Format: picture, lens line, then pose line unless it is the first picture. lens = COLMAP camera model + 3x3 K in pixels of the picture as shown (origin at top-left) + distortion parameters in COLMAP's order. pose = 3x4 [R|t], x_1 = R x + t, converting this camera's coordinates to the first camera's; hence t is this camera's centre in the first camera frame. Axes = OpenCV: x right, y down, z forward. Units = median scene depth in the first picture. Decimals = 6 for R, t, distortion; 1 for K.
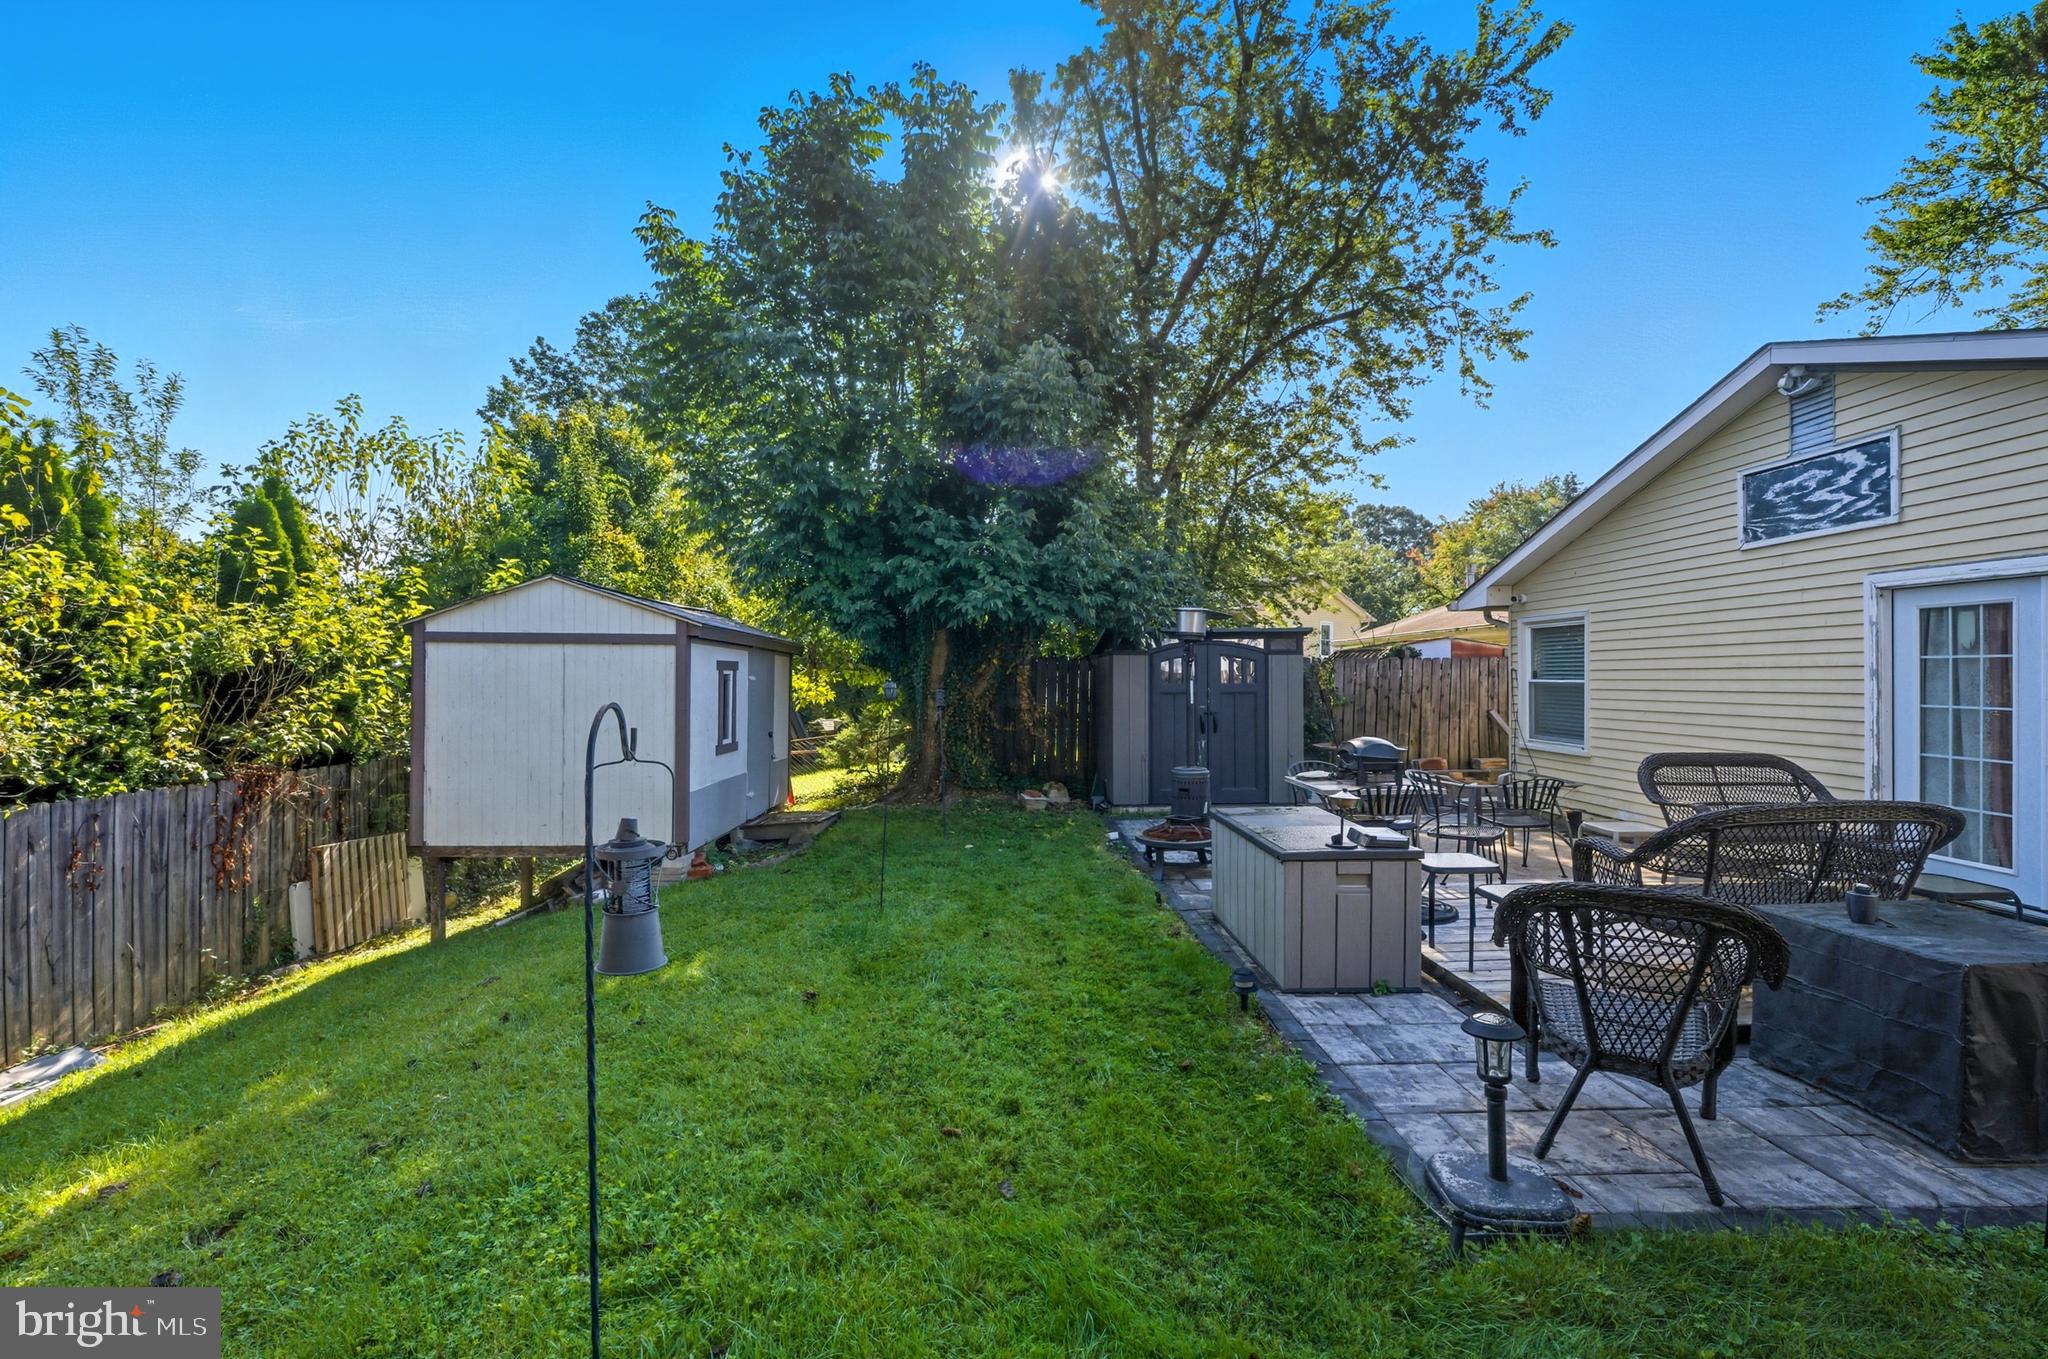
lens RADIAL K [[880.5, 0, 1016.5], [0, 880.5, 678.3], [0, 0, 1]] dist [-0.009114, 0.003374]
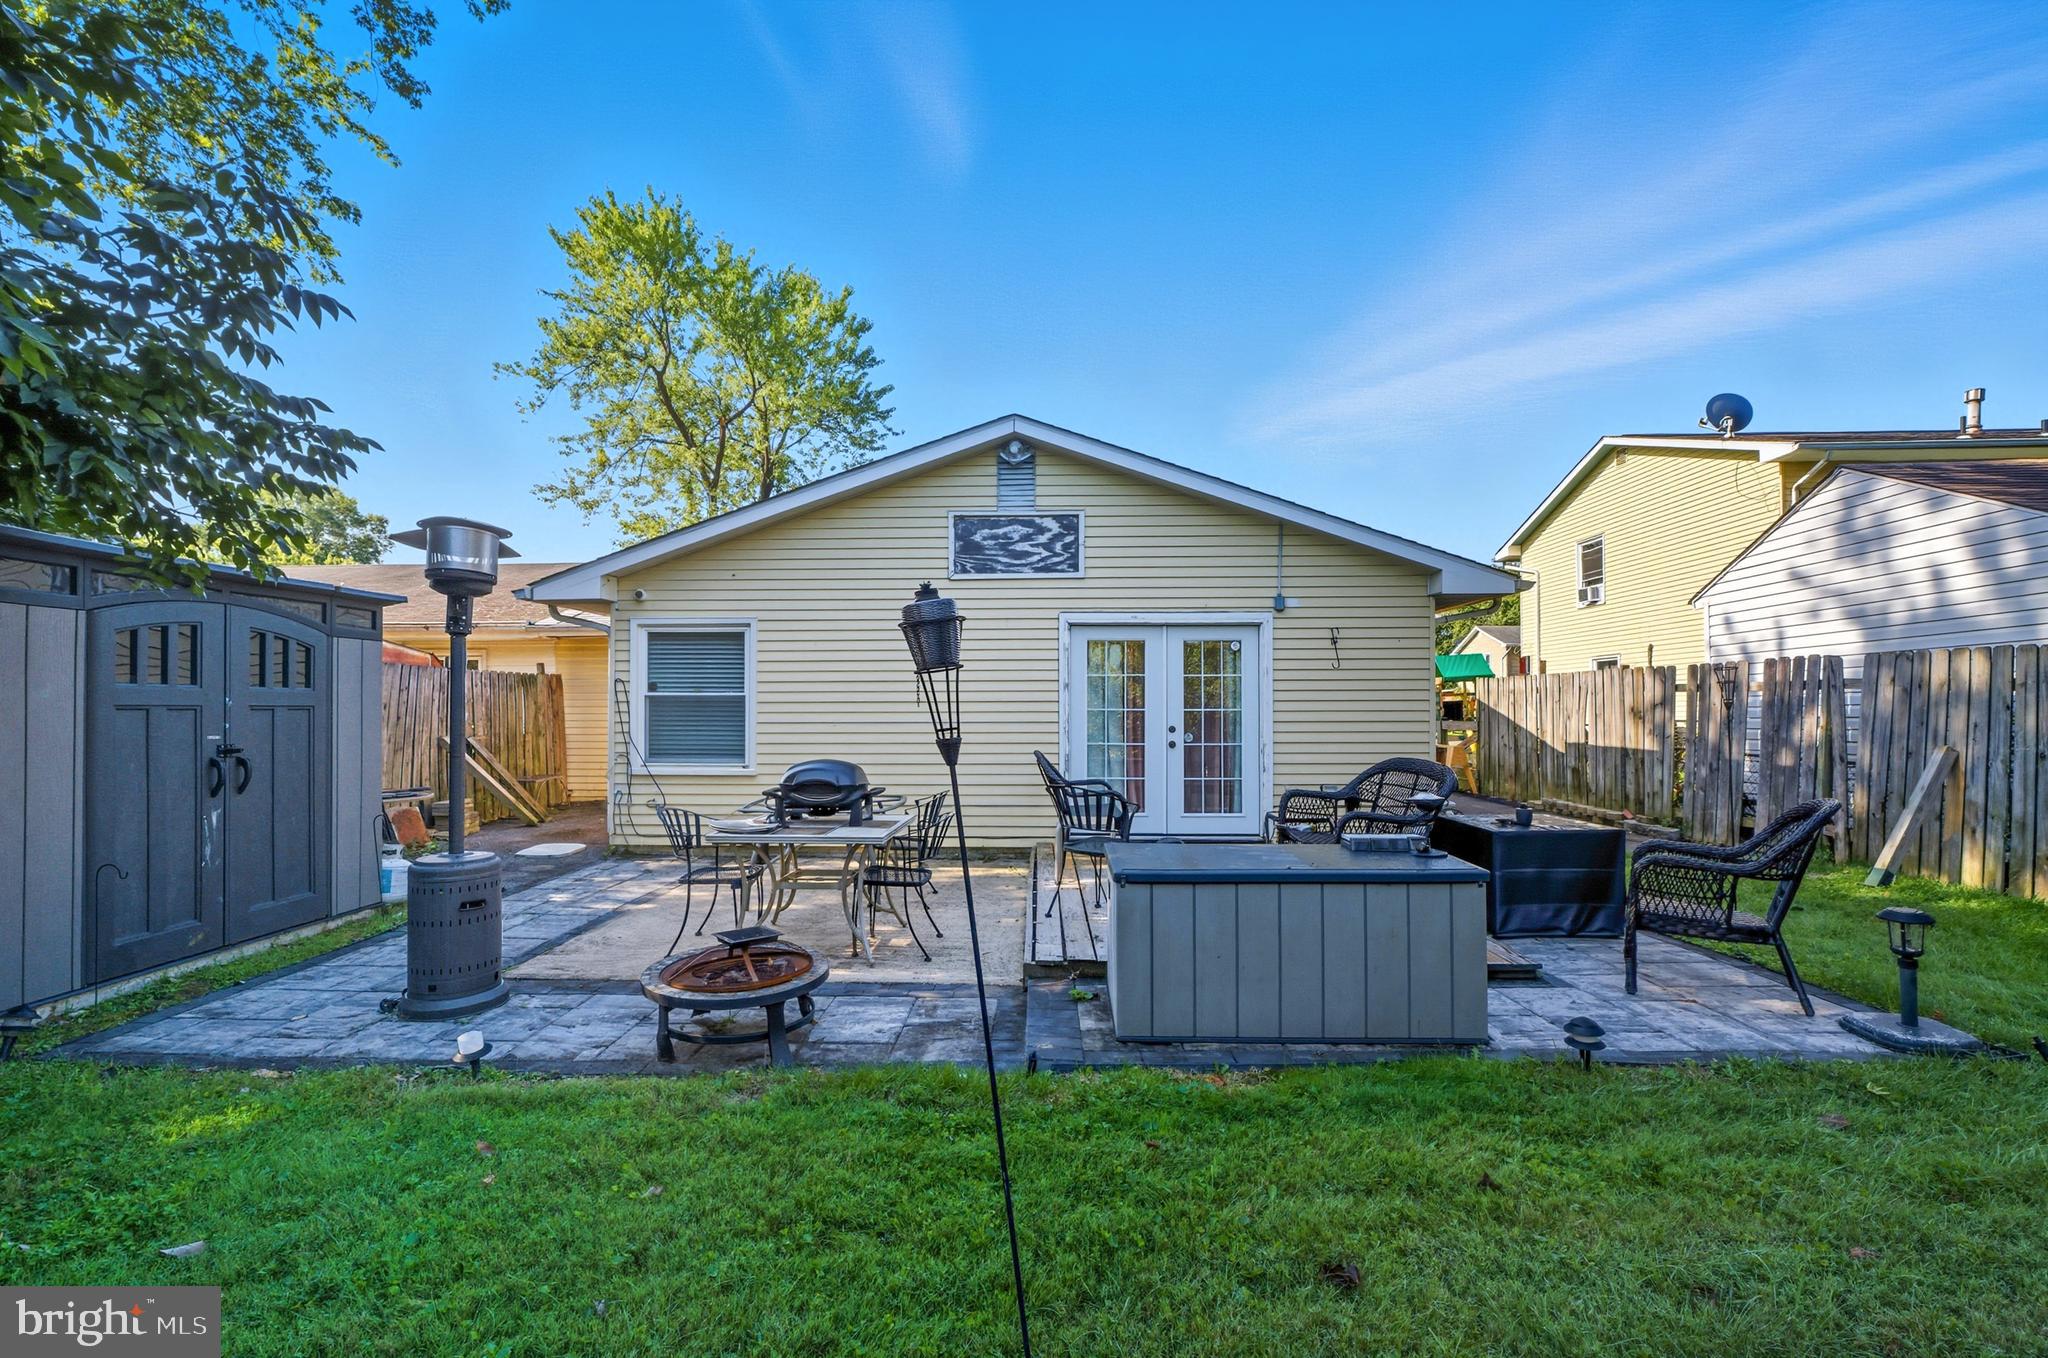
lens RADIAL K [[880.5, 0, 1023.8], [0, 880.5, 691.8], [0, 0, 1]] dist [-0.009114, 0.003374]
pose [[0.054949, 0.030510, 0.998023, -0.356102], [0.002878, 0.999524, -0.030714, 0.042155], [-0.998485, 0.004560, 0.054835, 0.936514]]
